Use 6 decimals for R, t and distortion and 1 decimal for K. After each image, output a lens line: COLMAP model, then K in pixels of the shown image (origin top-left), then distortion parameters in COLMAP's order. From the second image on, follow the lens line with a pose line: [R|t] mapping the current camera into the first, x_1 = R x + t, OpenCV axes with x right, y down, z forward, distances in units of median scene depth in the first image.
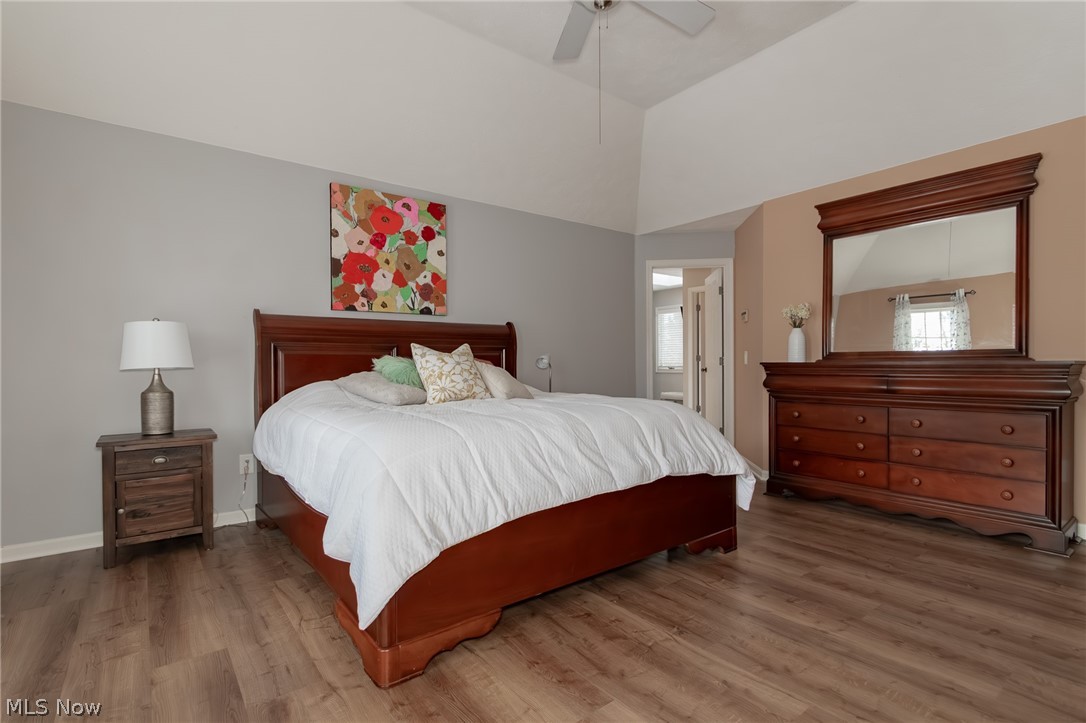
lens RADIAL K [[512.5, 0, 542.1], [0, 512.5, 365.8], [0, 0, 1]] dist [0.003264, -0.000739]
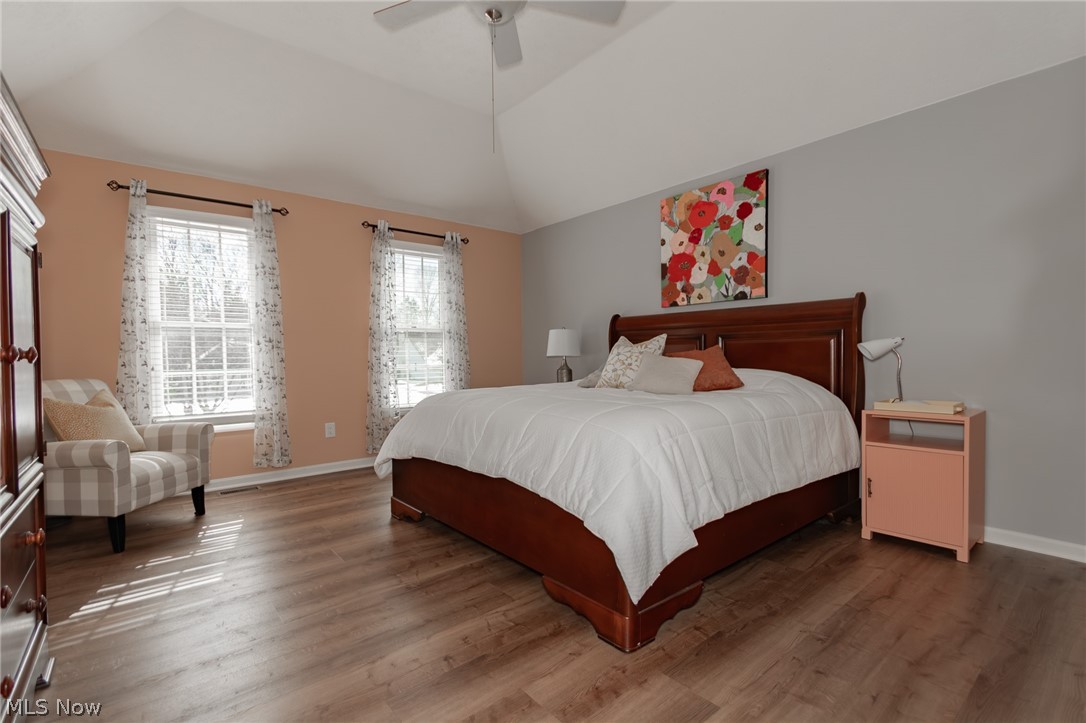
lens RADIAL K [[512.5, 0, 540.6], [0, 512.5, 362.7], [0, 0, 1]] dist [0.003264, -0.000739]
pose [[0.032038, 0.023283, -0.999215, 0.731107], [0.005634, 0.999709, 0.023475, -0.010376], [0.999471, -0.006382, 0.031898, 0.644502]]
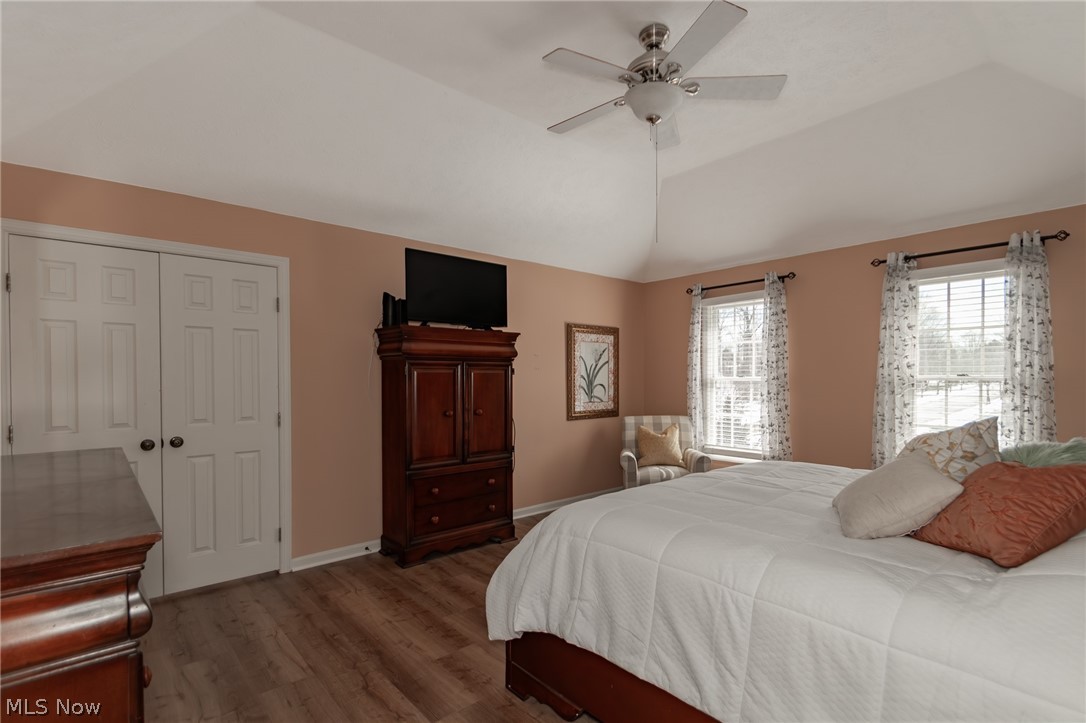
lens RADIAL K [[512.5, 0, 540.5], [0, 512.5, 367.4], [0, 0, 1]] dist [0.003264, -0.000739]
pose [[-0.998615, 0.010917, -0.051470, 0.267476], [0.011801, 0.999787, -0.016917, -0.079681], [0.051275, -0.017501, -0.998531, 1.307083]]
